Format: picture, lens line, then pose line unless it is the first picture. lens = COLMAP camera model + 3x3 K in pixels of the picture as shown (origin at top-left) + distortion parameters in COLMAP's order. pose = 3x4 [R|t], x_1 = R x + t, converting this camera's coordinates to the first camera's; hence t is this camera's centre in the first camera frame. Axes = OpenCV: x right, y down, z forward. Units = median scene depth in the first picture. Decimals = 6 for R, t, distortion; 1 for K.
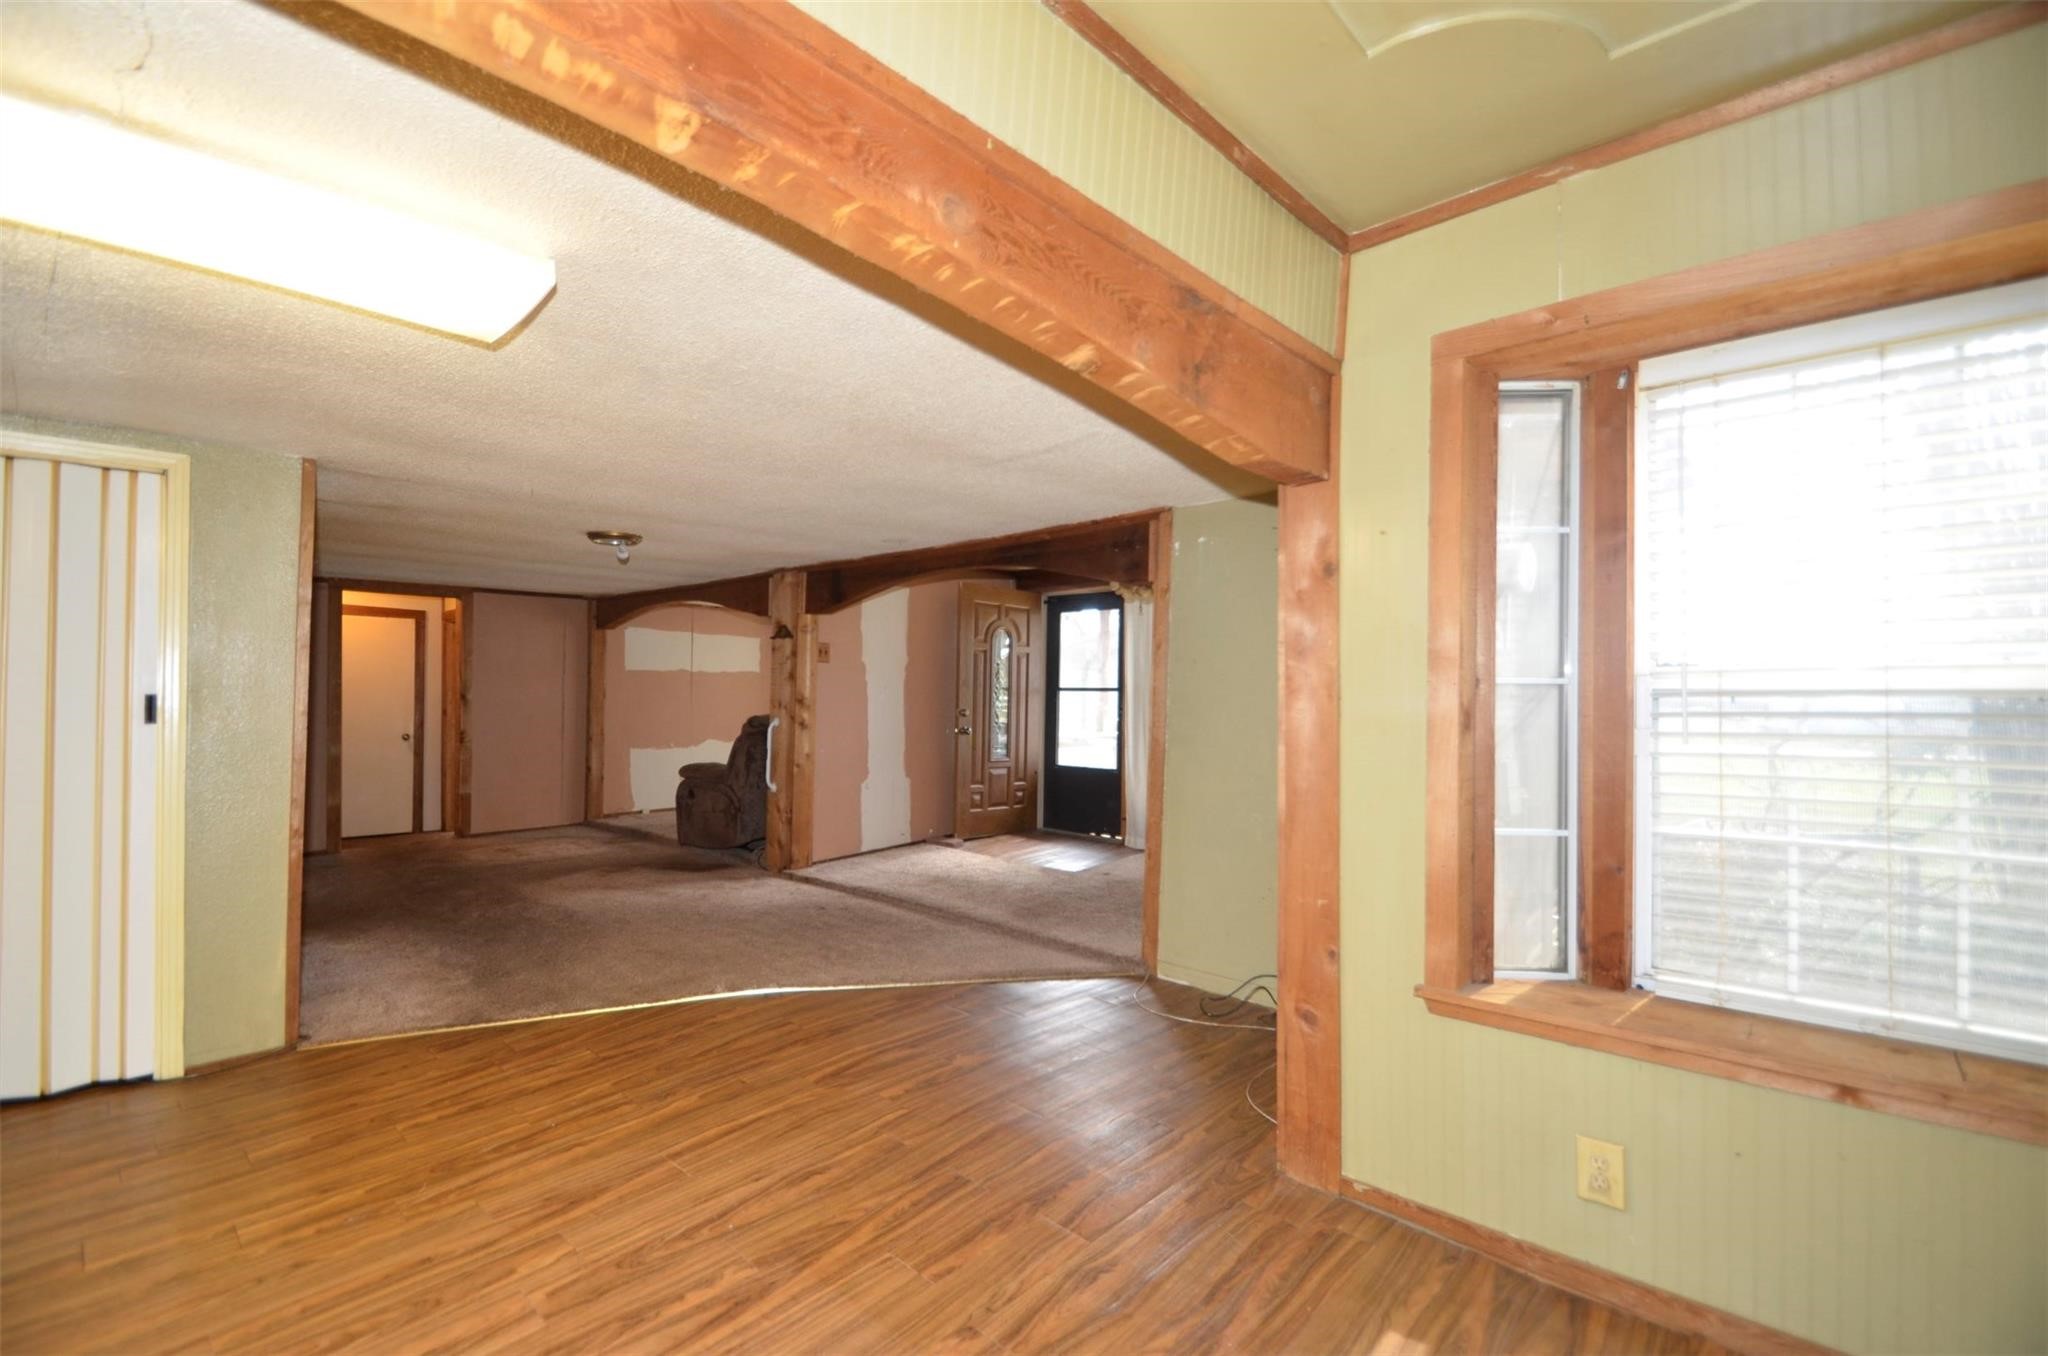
lens RADIAL K [[882.7, 0, 1020.3], [0, 882.7, 683.4], [0, 0, 1]] dist [0.017250, -0.020033]
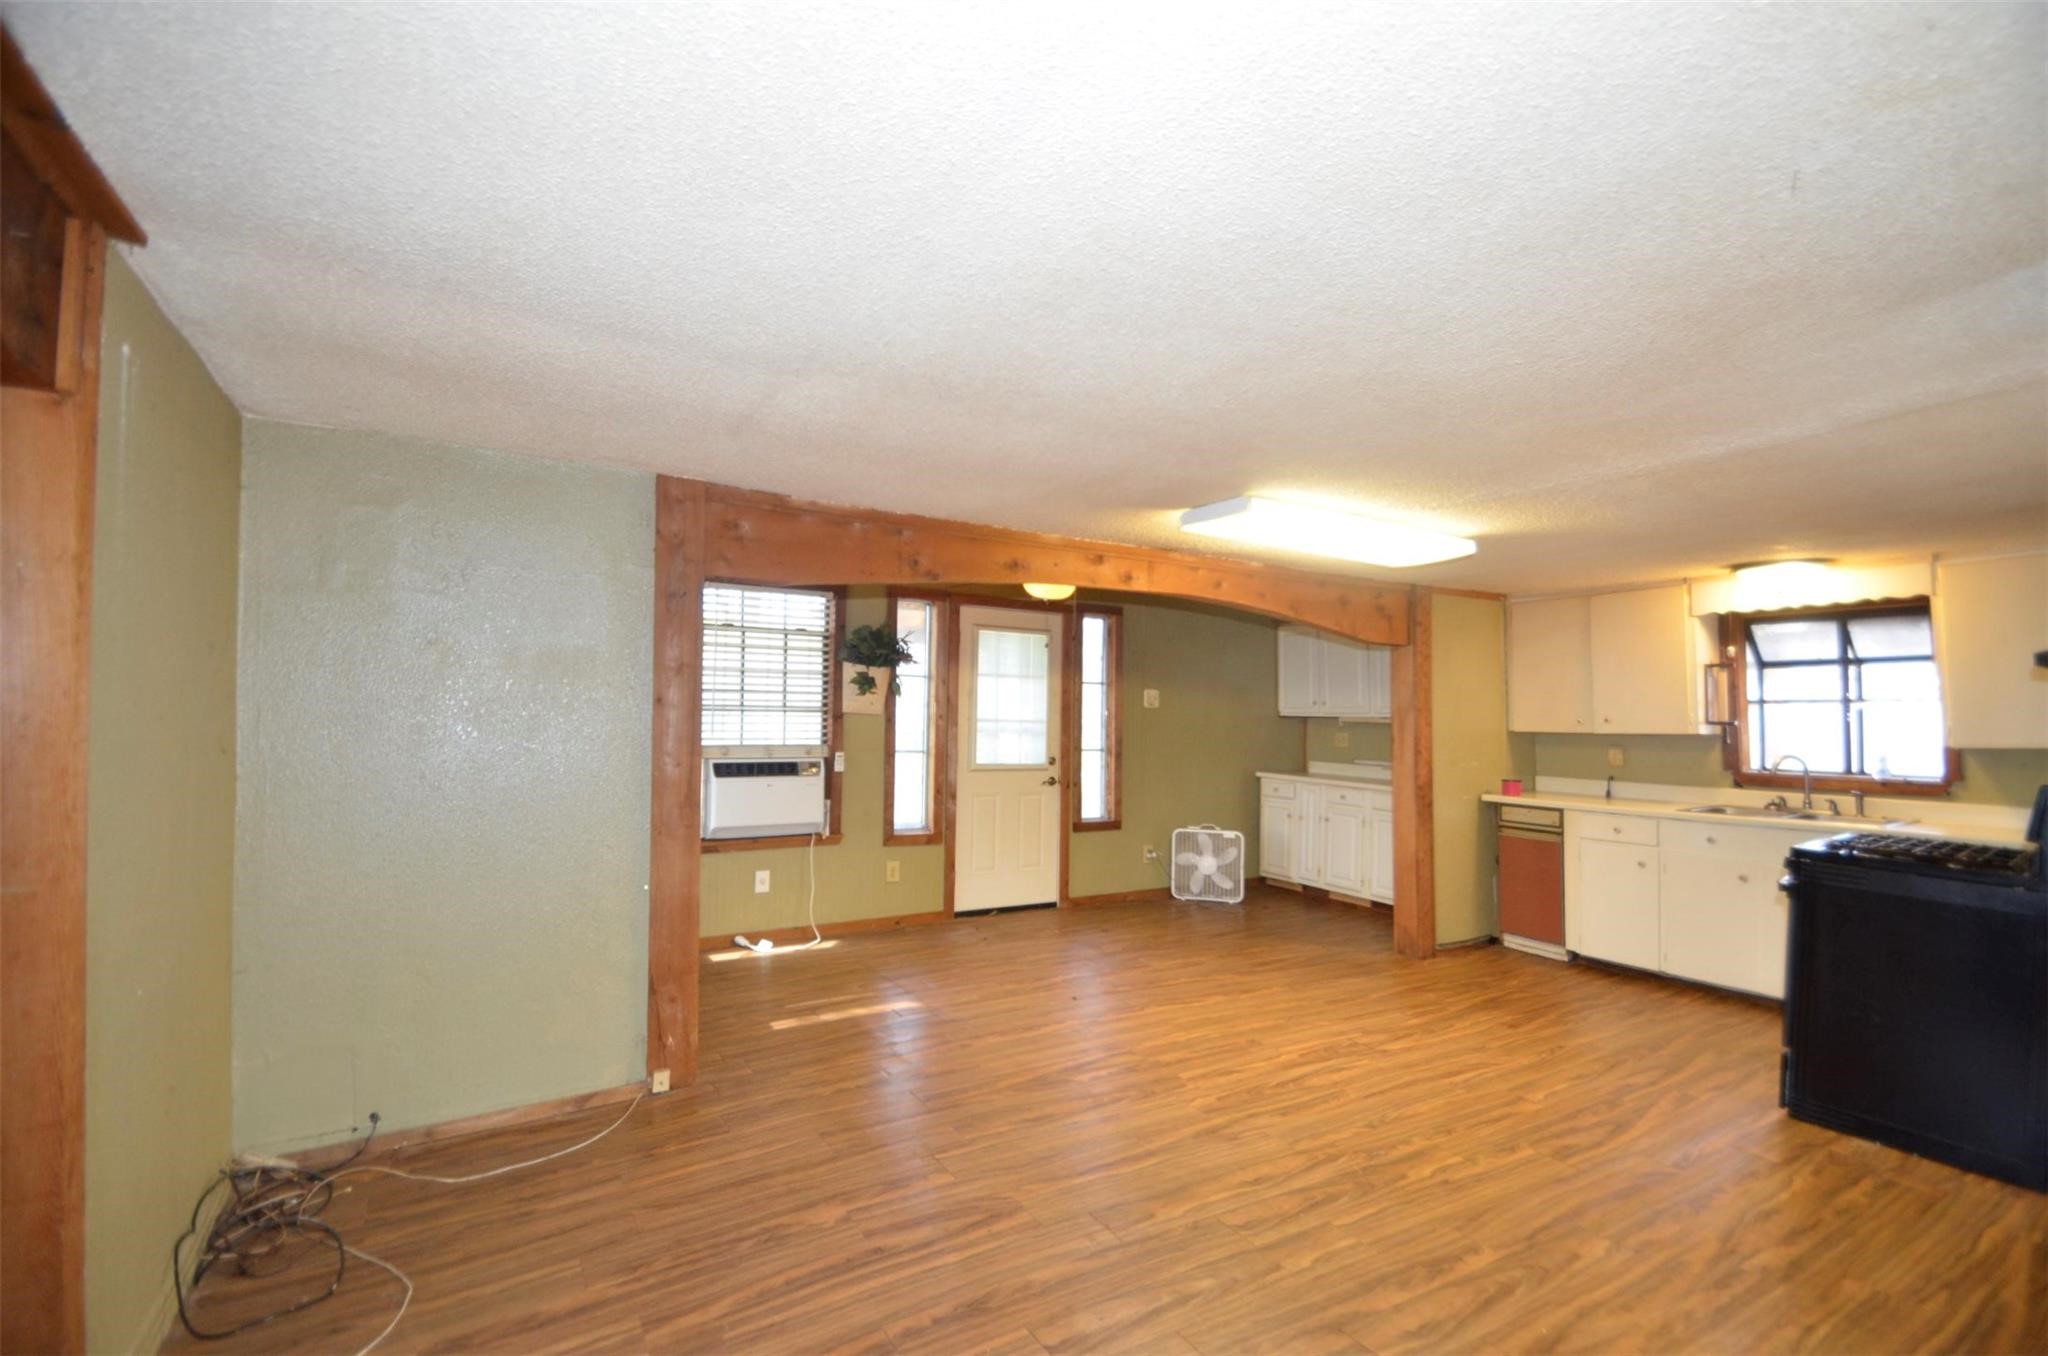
lens RADIAL K [[882.7, 0, 1020.3], [0, 882.7, 683.4], [0, 0, 1]] dist [0.017250, -0.020033]
pose [[-0.958897, -0.002869, 0.283739, -0.440191], [-0.020666, 0.997999, -0.059751, 0.010702], [-0.283000, -0.063159, -0.957038, 1.729974]]
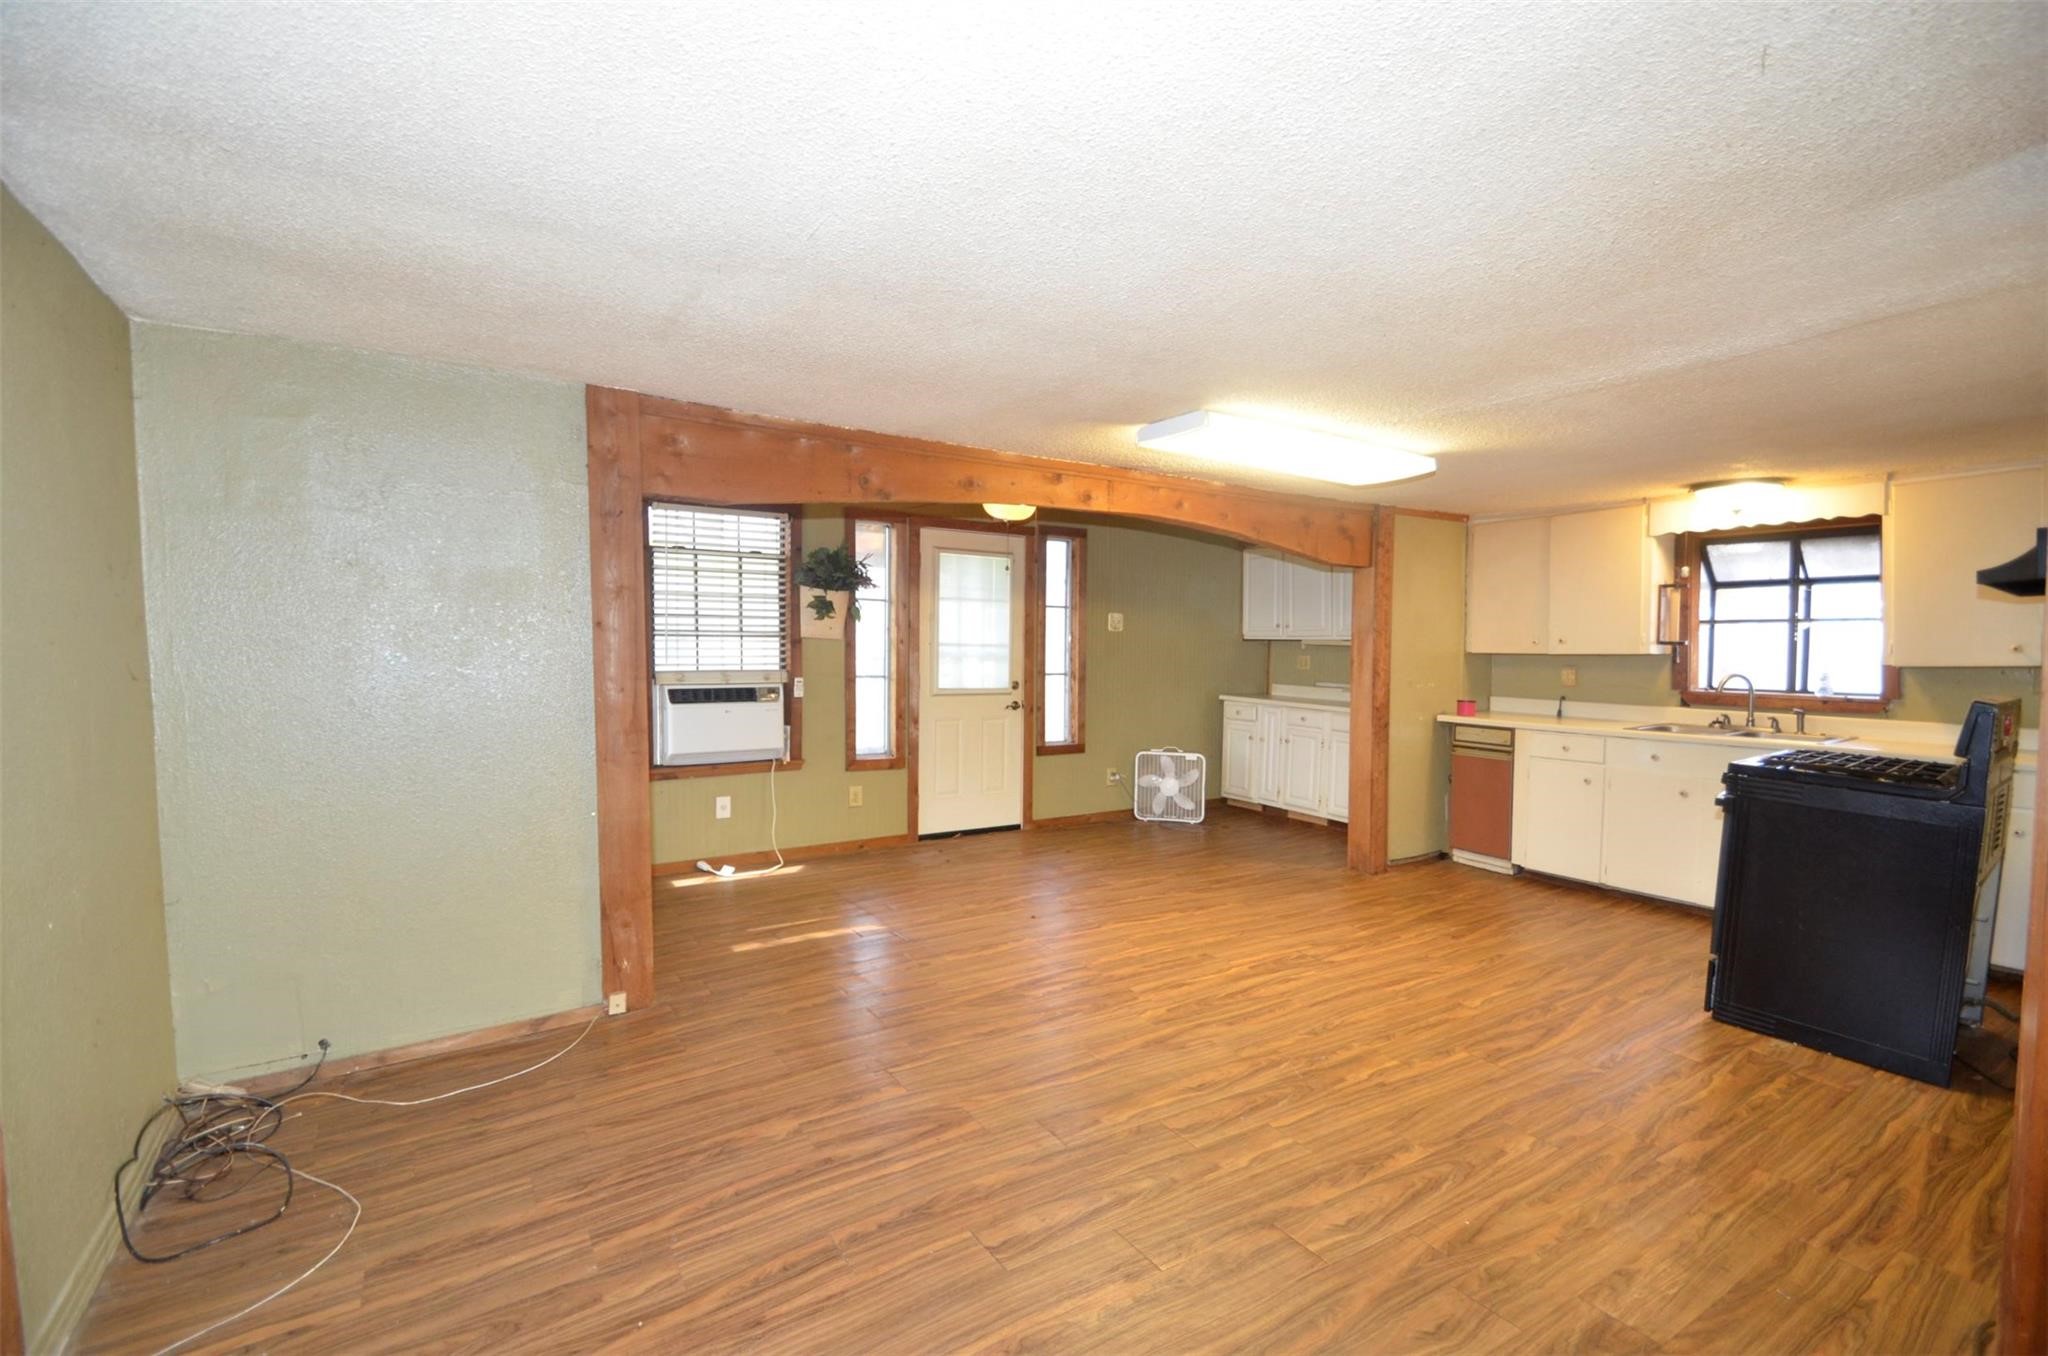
lens RADIAL K [[882.7, 0, 1020.3], [0, 882.7, 683.4], [0, 0, 1]] dist [0.017250, -0.020033]
pose [[-0.967364, -0.020322, 0.252574, -0.458594], [-0.014905, 0.999616, 0.023341, 0.014439], [-0.252951, 0.018814, -0.967296, 1.707463]]
